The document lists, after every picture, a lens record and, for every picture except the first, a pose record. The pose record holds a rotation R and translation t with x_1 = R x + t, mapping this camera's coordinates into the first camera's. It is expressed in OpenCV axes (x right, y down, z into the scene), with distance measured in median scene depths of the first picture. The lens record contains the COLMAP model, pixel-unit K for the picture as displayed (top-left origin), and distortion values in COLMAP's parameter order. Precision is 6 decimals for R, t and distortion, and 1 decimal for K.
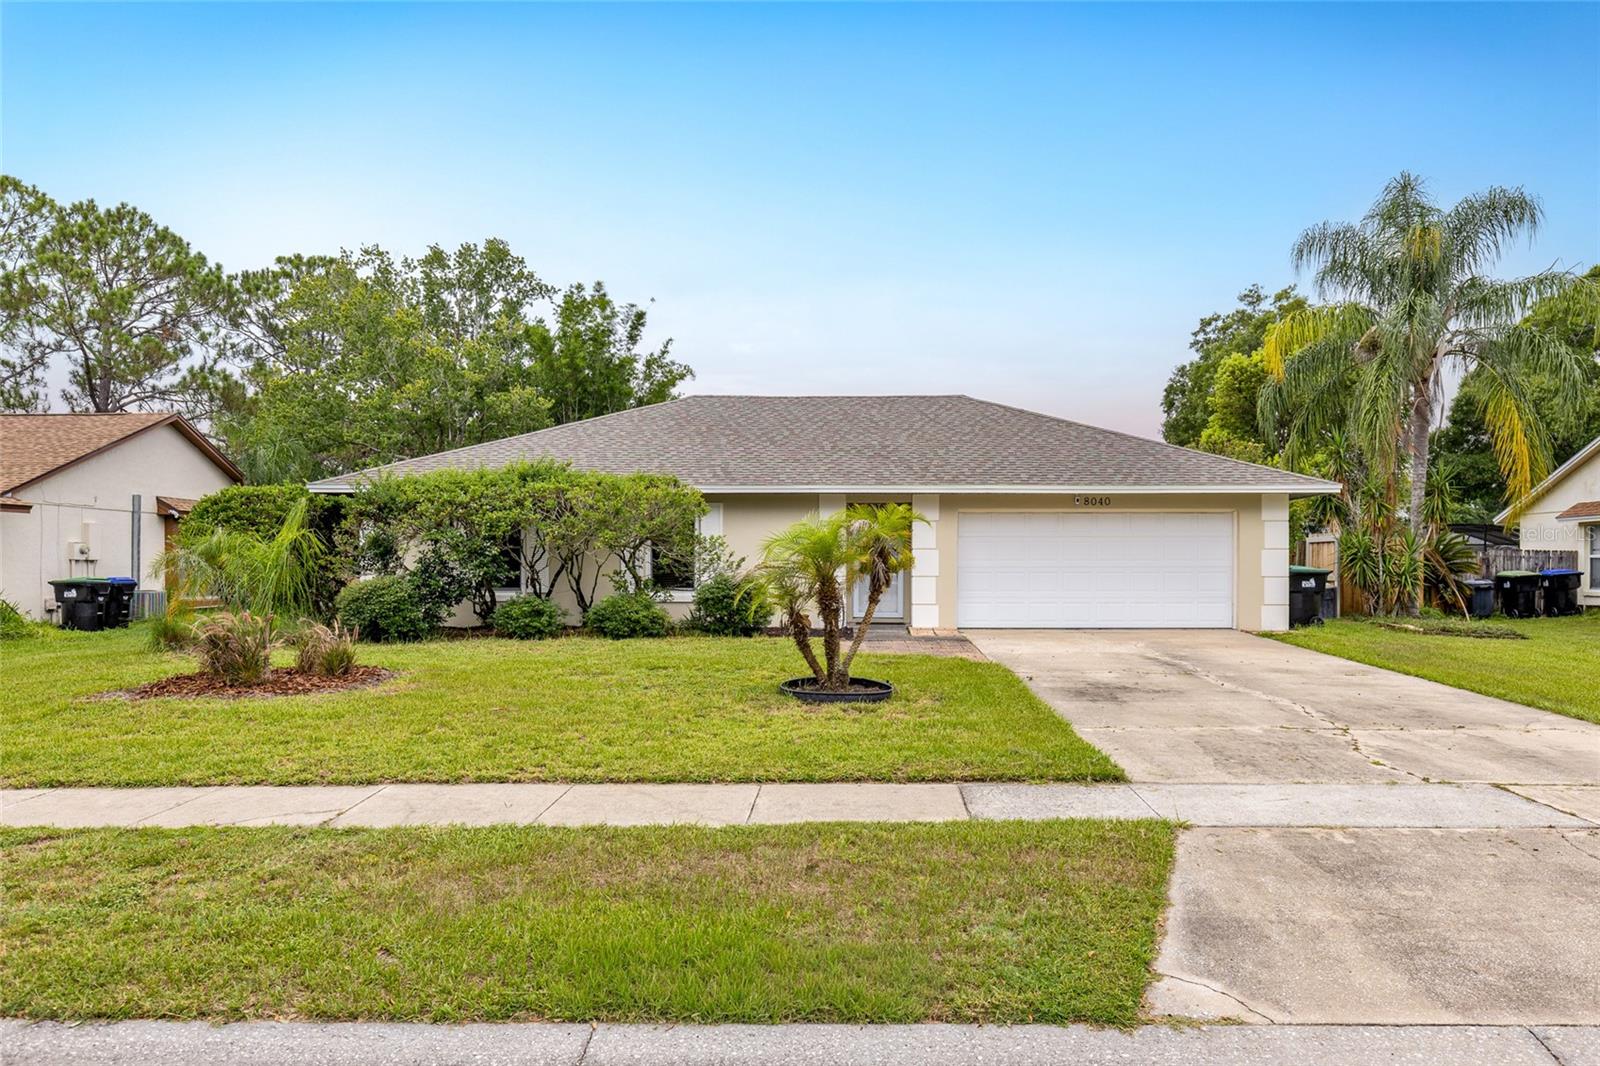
lens RADIAL K [[1107.9, 0, 797.1], [0, 1107.9, 536.8], [0, 0, 1]] dist [0.008388, 0.015033]
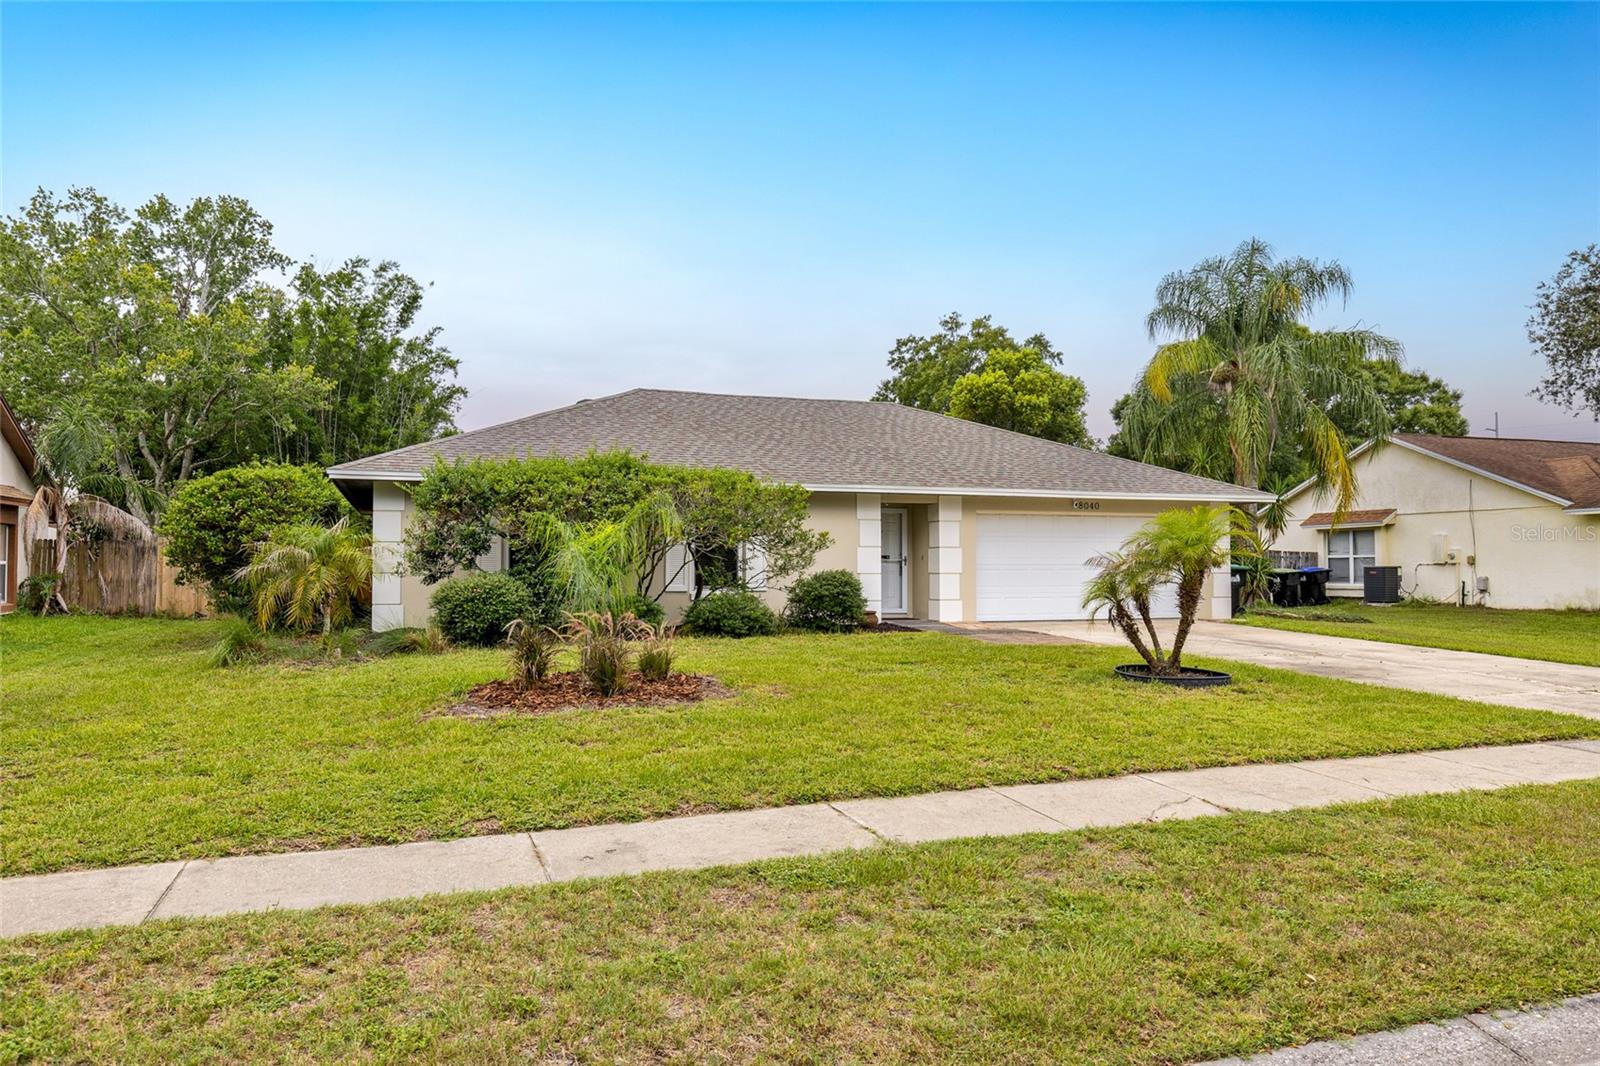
lens RADIAL K [[1107.9, 0, 797.6], [0, 1107.9, 534.4], [0, 0, 1]] dist [0.008388, 0.015033]
pose [[0.942960, 0.007766, 0.332815, -0.147411], [-0.006154, 0.999964, -0.005900, 0.002157], [-0.332848, 0.003515, 0.942974, 0.020608]]
